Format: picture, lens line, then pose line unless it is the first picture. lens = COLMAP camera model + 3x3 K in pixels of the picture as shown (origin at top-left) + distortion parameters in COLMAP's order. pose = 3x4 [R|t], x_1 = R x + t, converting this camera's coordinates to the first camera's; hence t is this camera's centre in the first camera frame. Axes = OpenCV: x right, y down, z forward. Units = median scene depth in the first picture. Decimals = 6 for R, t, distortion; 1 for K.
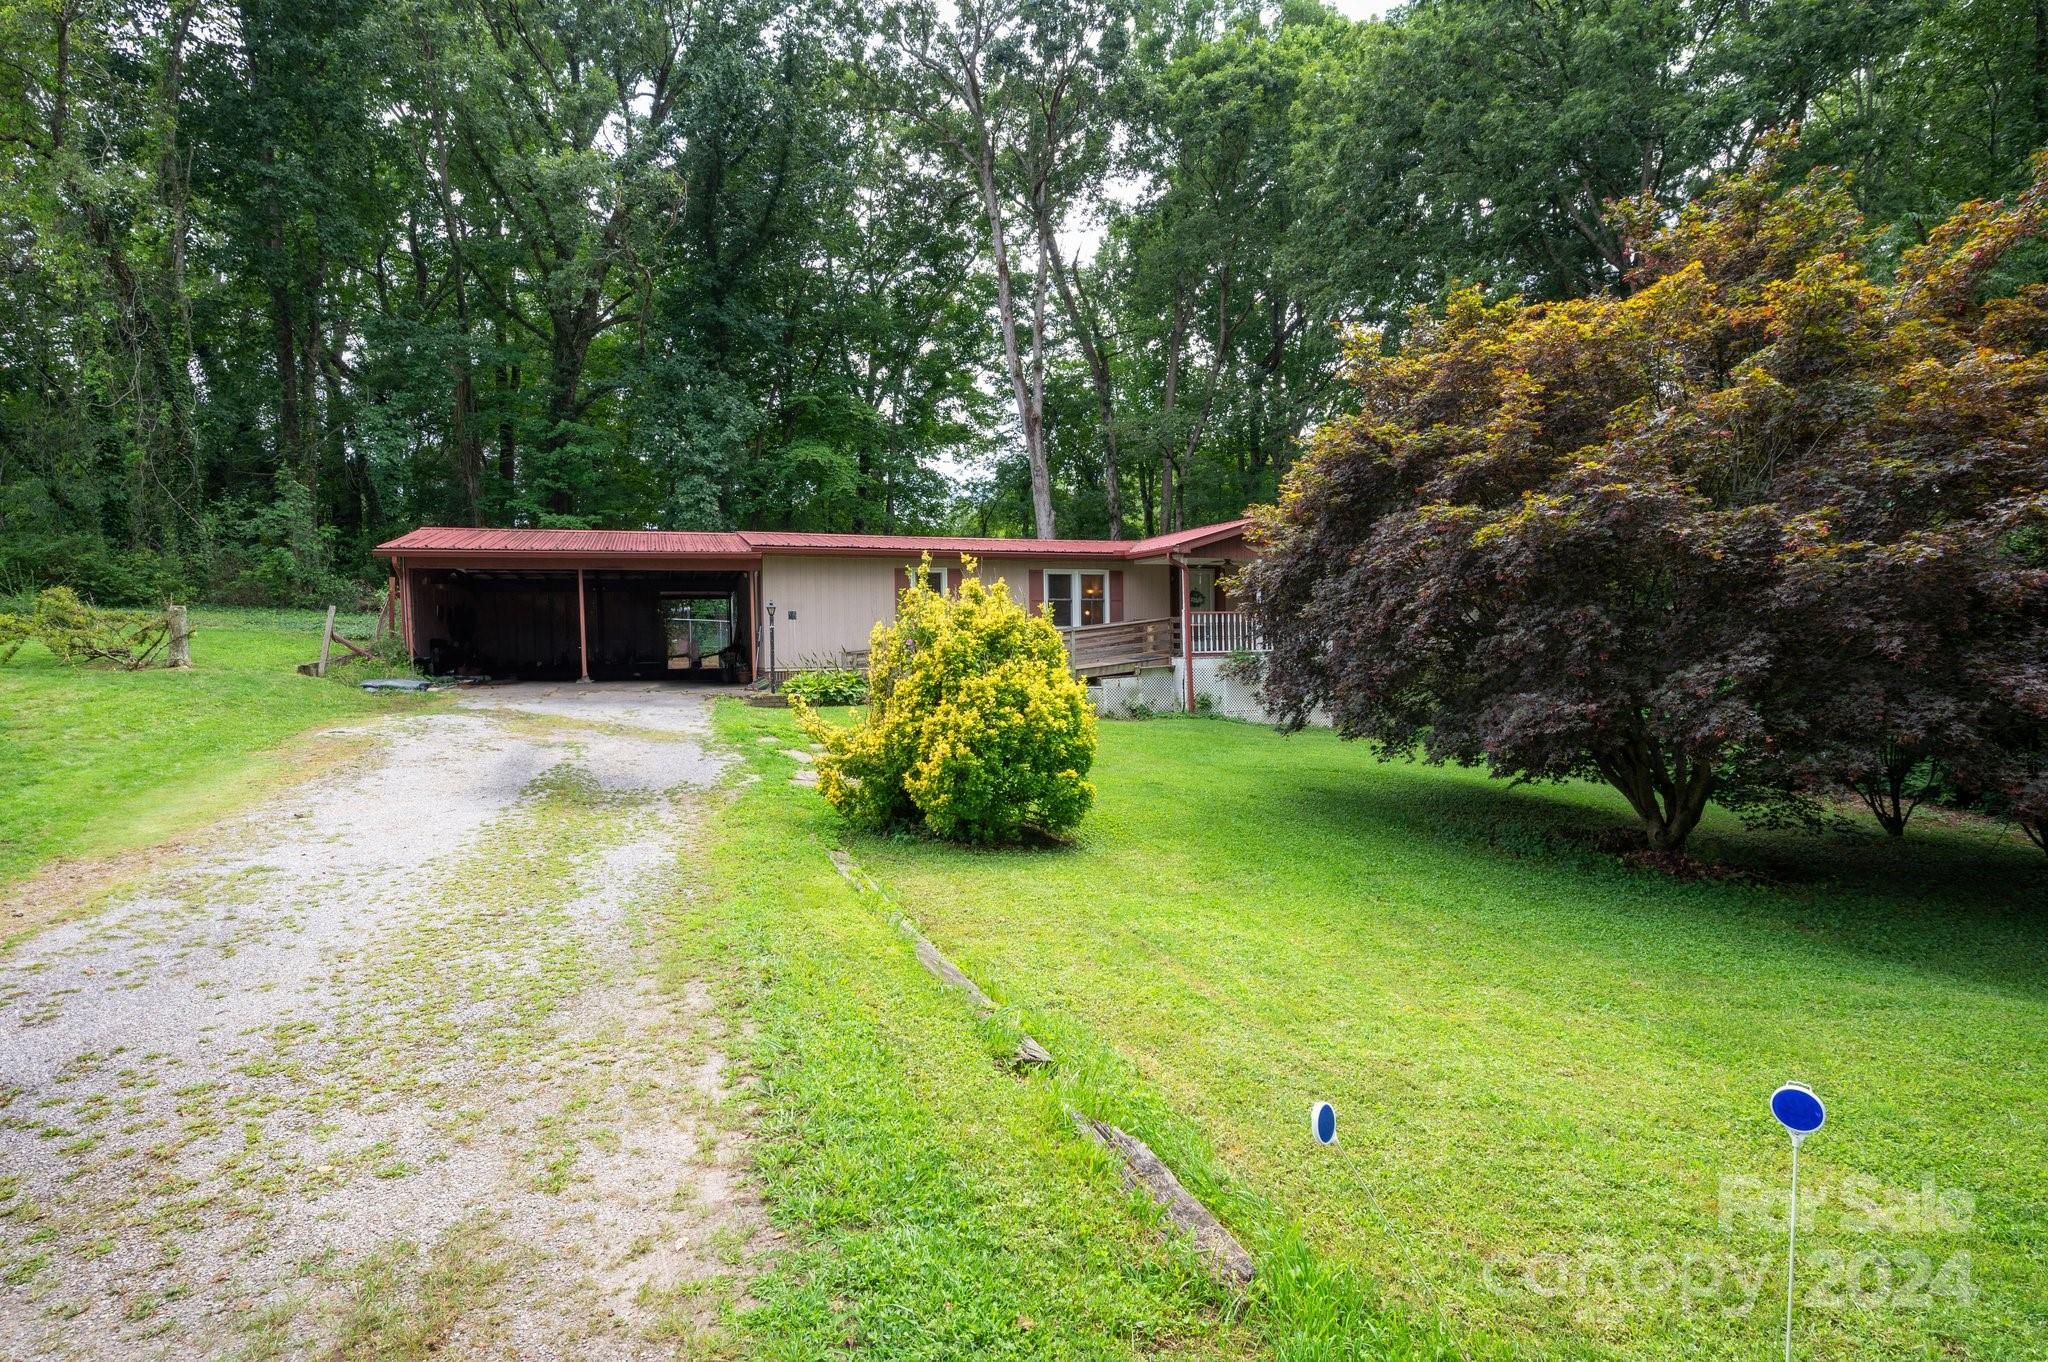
lens RADIAL K [[994.3, 0, 1027.5], [0, 994.3, 682.0], [0, 0, 1]] dist [0.002279, -0.000004]
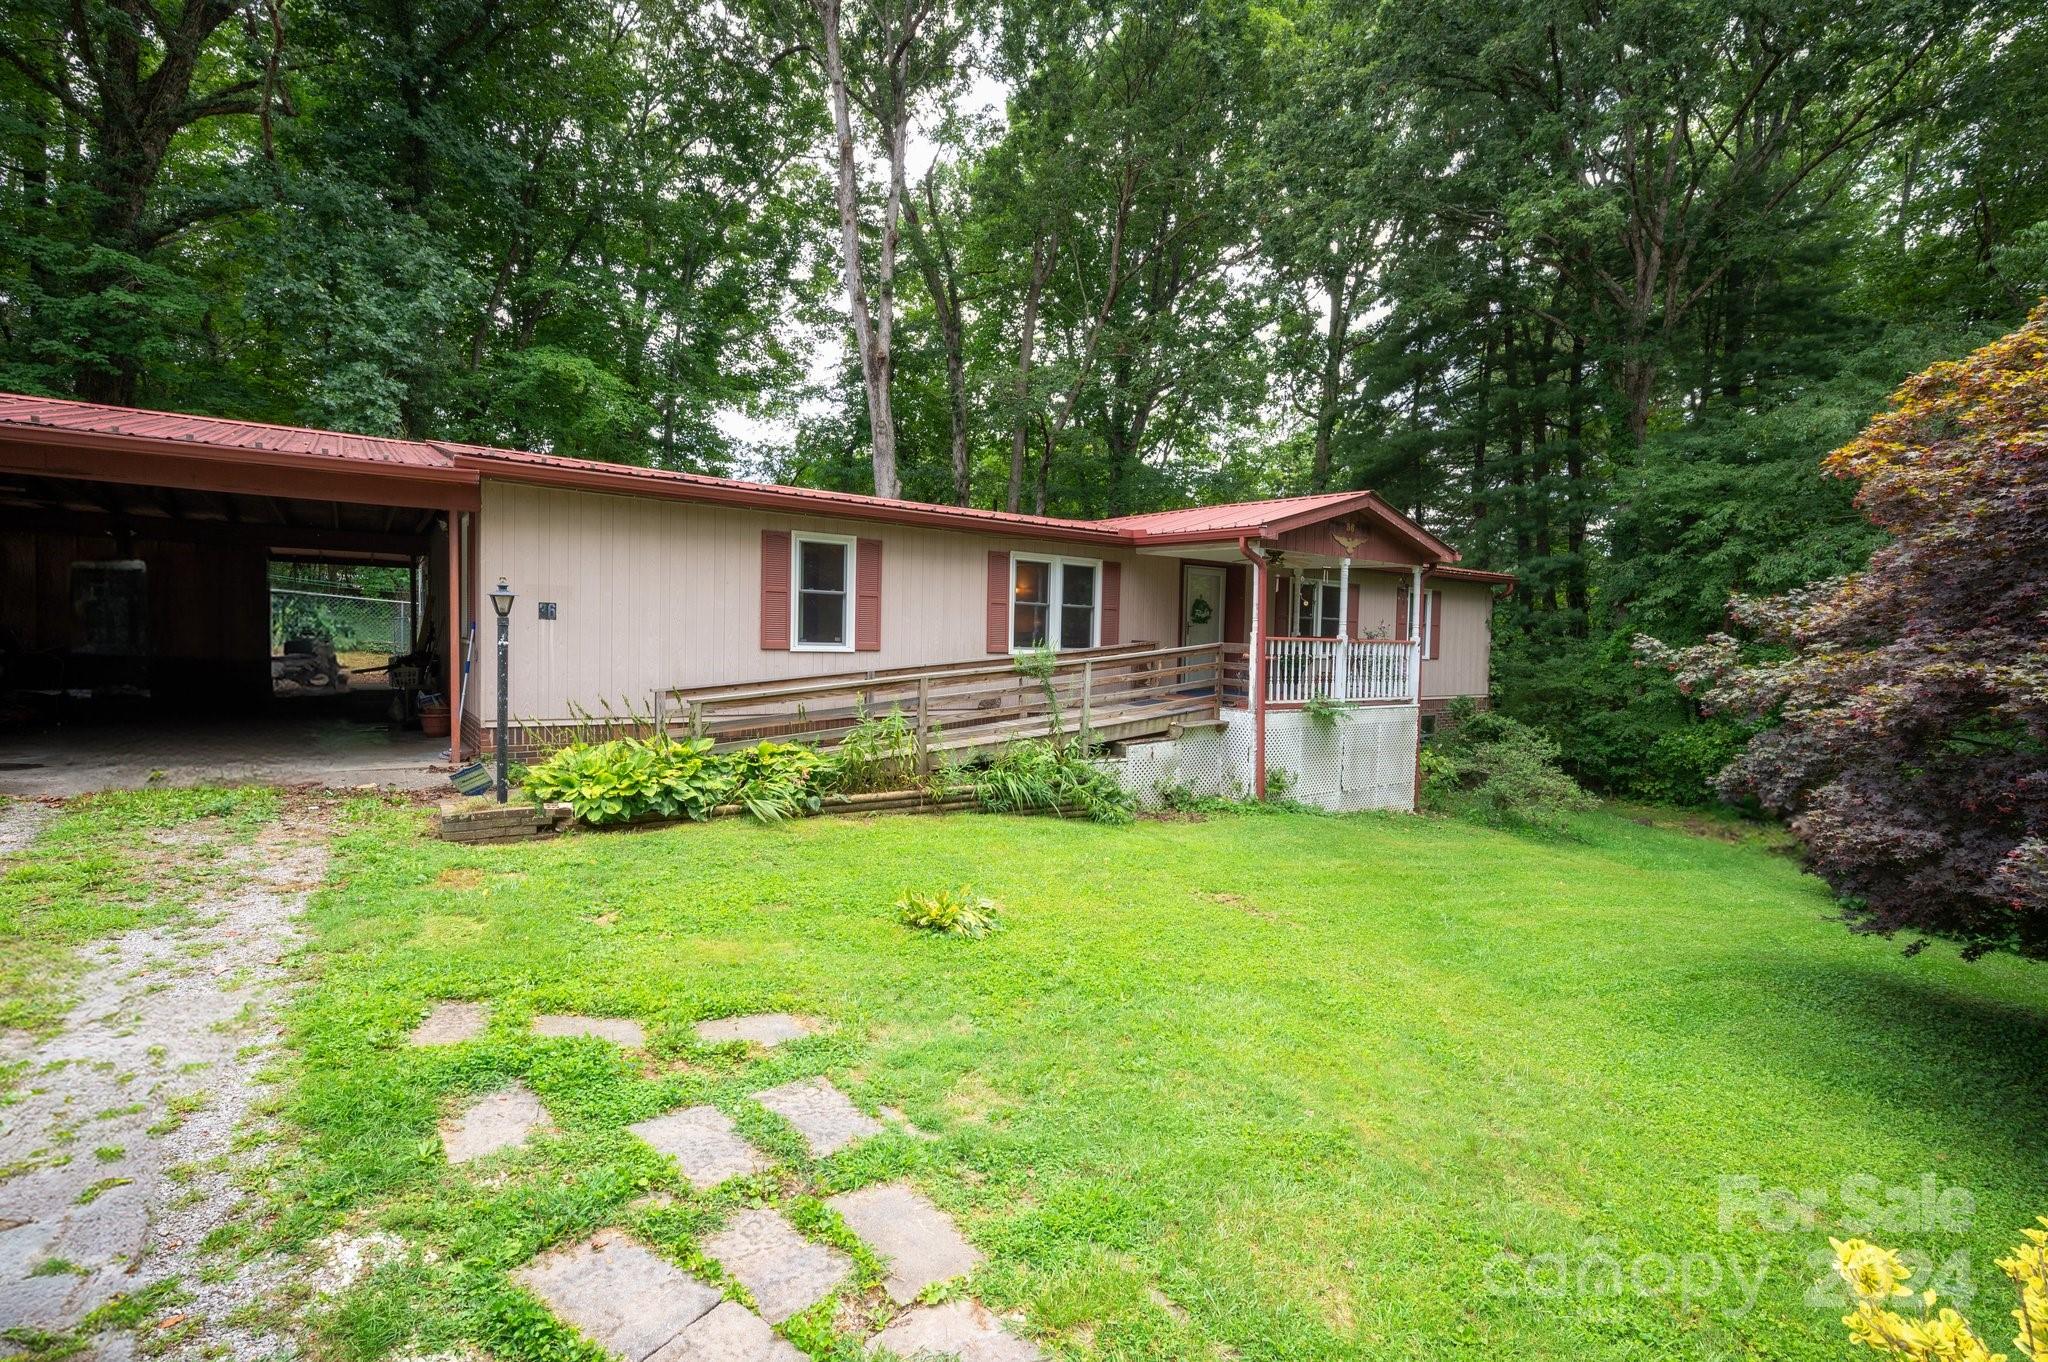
lens RADIAL K [[924.6, 0, 1017.3], [0, 924.6, 680.1], [0, 0, 1]] dist [-0.000628, 0.000493]
pose [[0.962756, 0.028241, 0.268892, -0.122848], [-0.030880, 0.999507, 0.005589, -0.038706], [-0.268602, -0.013684, 0.963154, 0.454942]]
